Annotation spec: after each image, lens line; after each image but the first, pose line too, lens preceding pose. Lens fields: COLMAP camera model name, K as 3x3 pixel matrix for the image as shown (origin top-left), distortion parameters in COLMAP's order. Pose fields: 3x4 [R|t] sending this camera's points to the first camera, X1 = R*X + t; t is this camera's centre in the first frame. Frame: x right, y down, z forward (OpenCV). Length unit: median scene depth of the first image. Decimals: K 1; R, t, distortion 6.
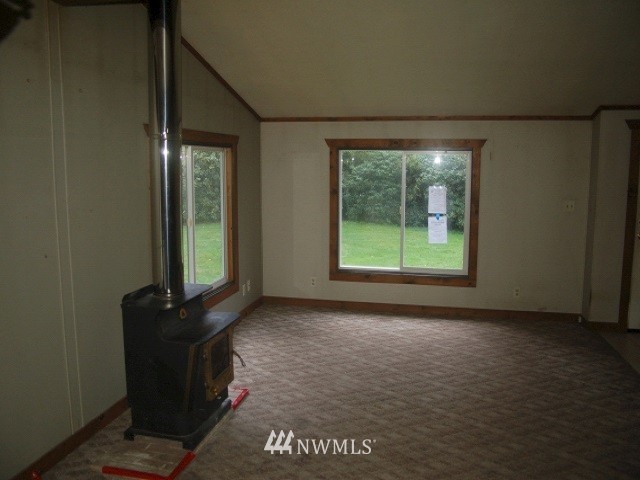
lens RADIAL K [[513.2, 0, 320.7], [0, 513.2, 207.7], [0, 0, 1]] dist [-0.135391, 0.072523]
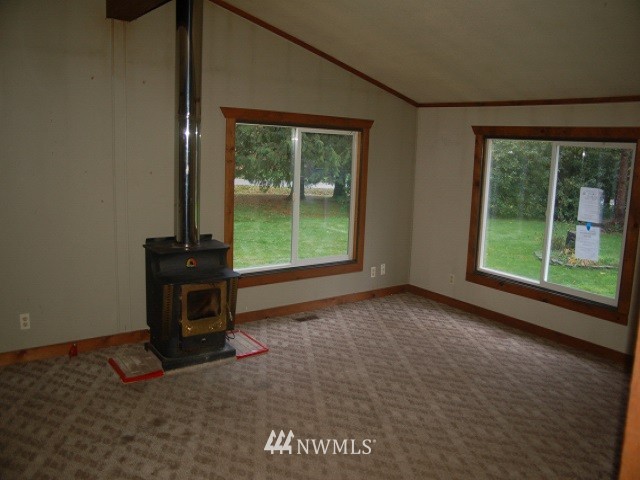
lens RADIAL K [[513.2, 0, 320.7], [0, 513.2, 207.7], [0, 0, 1]] dist [-0.135391, 0.072523]
pose [[0.765832, 0.110342, -0.633503, 0.430734], [-0.100536, 0.993598, 0.051526, -0.009269], [0.635133, 0.024230, 0.772022, 0.151387]]
